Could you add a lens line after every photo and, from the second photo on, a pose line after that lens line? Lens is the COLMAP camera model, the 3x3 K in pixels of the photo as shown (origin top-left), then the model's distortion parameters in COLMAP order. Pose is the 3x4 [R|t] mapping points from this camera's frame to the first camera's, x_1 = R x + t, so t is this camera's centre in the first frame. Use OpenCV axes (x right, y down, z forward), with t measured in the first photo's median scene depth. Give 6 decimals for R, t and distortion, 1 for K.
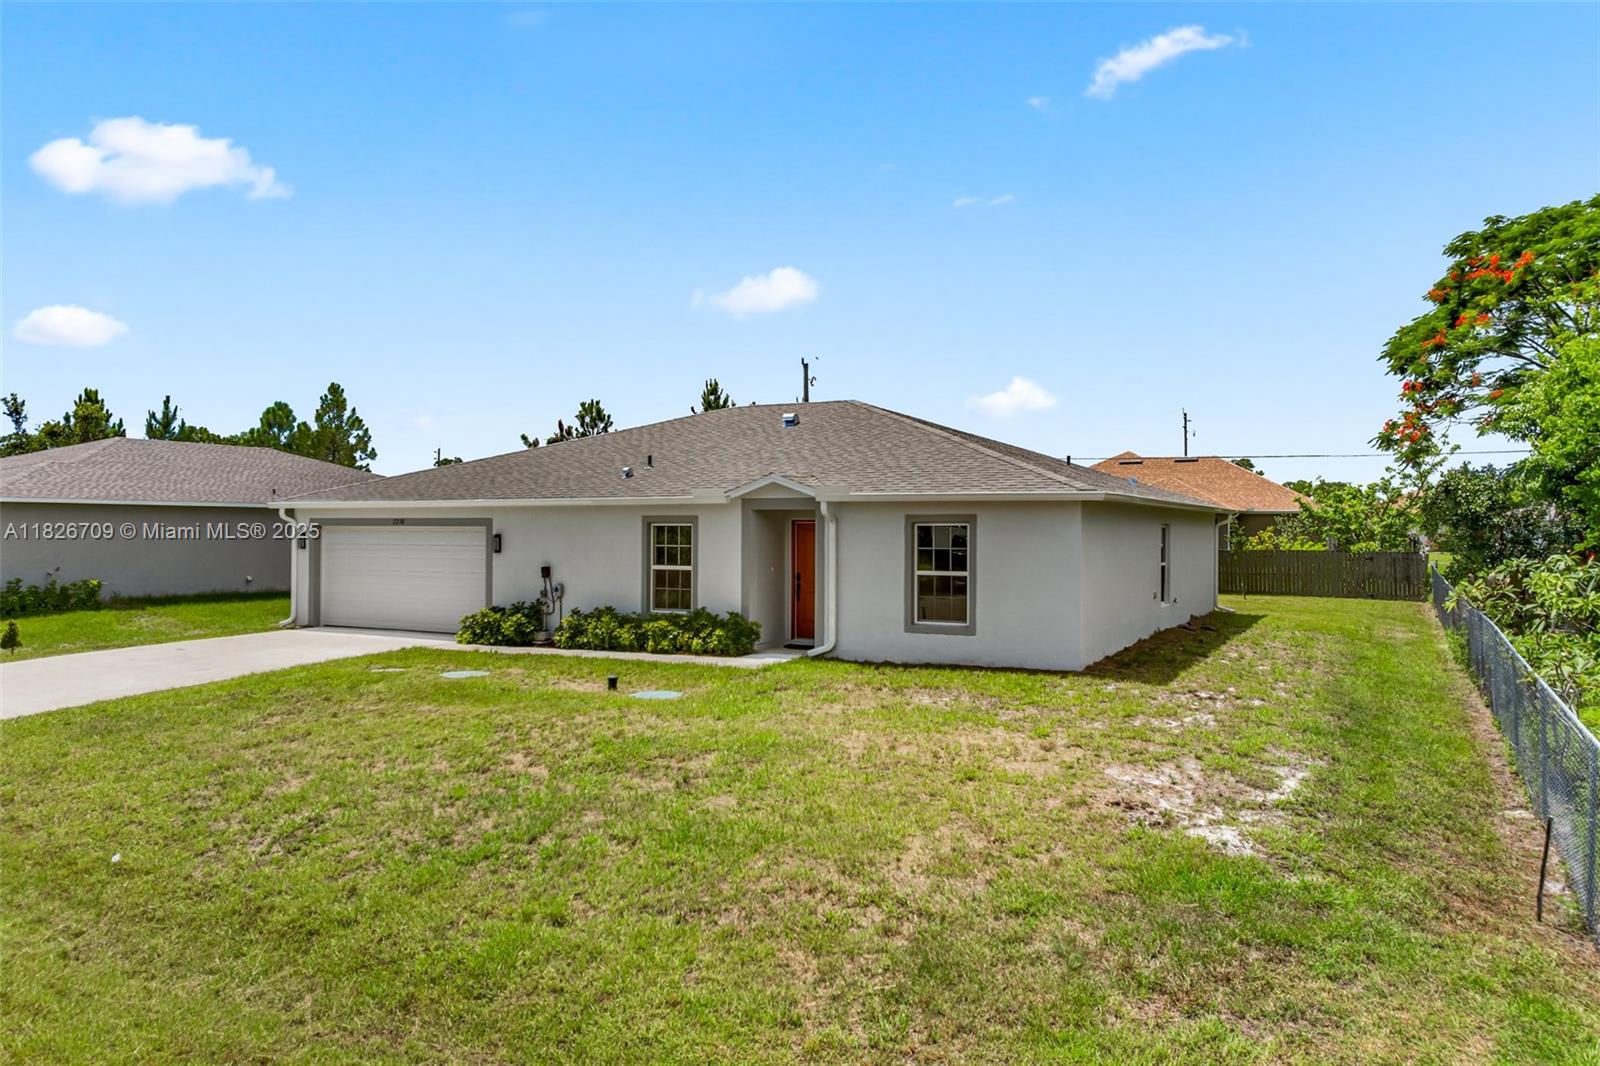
lens RADIAL K [[1104.0, 0, 793.9], [0, 1104.0, 508.6], [0, 0, 1]] dist [-0.026067, -0.001982]
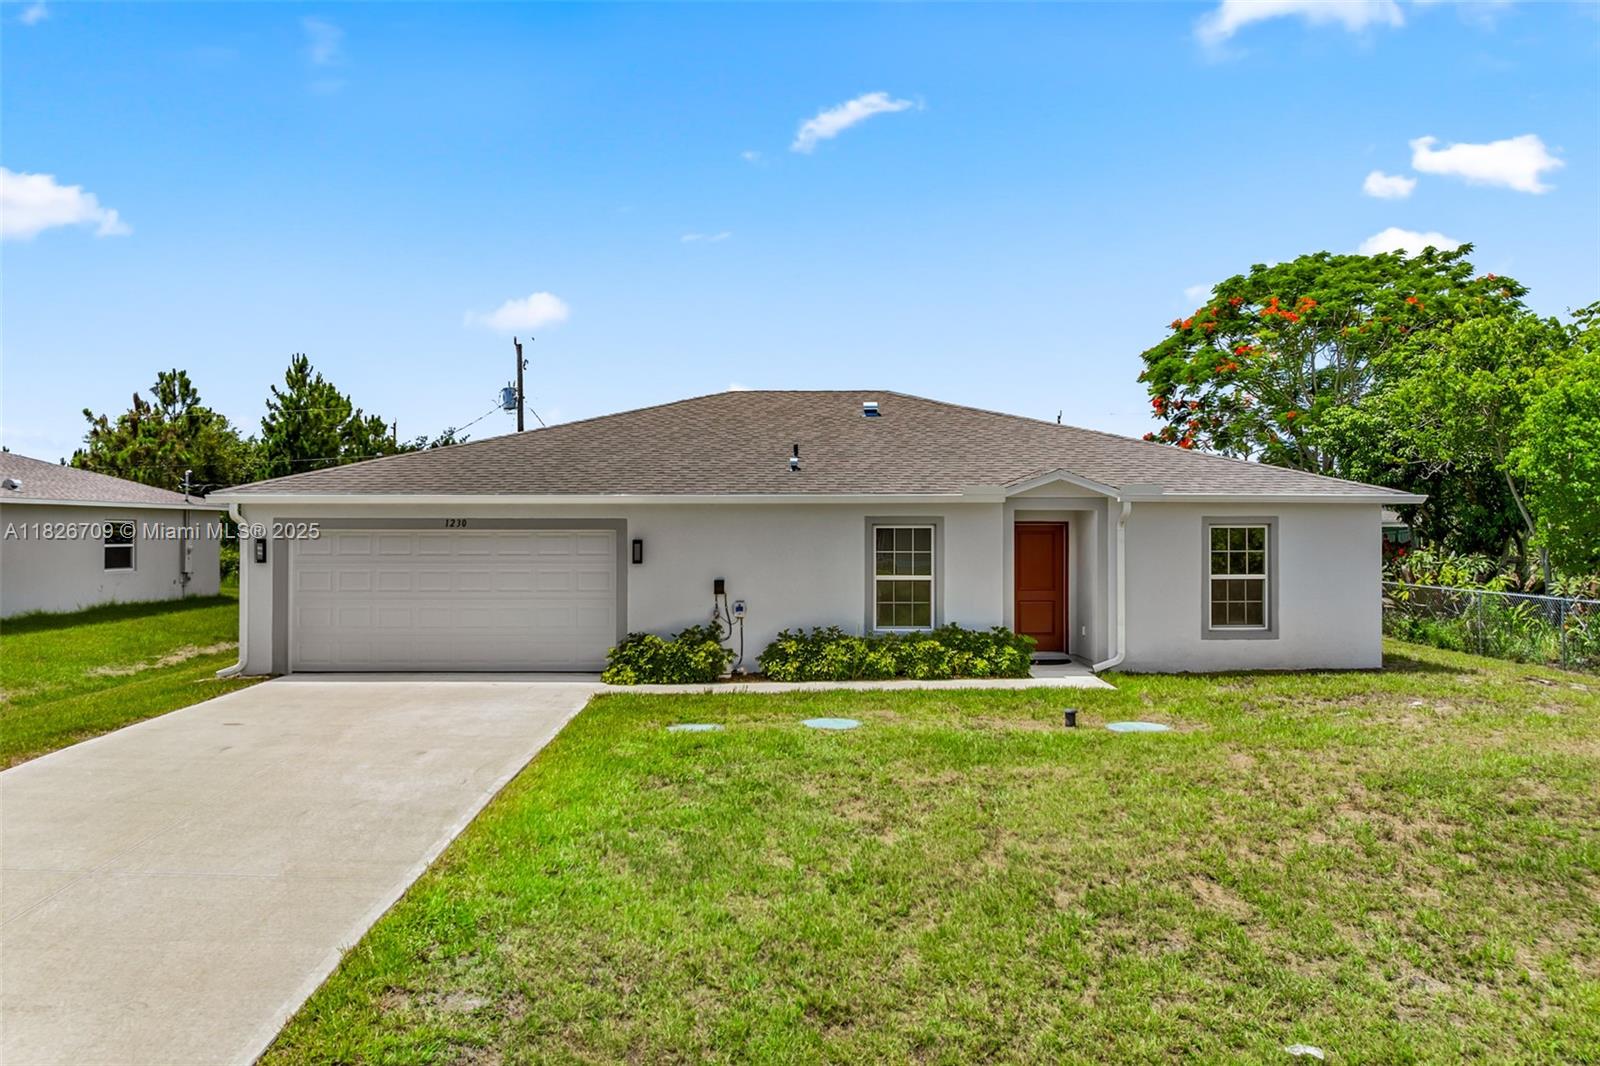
lens RADIAL K [[1109.2, 0, 801.4], [0, 1109.2, 526.9], [0, 0, 1]] dist [-0.037550, -0.001606]
pose [[0.878023, -0.001994, 0.478613, -0.587198], [-0.006246, 0.999858, 0.015623, 0.001800], [-0.478577, -0.016707, 0.877887, 0.291195]]
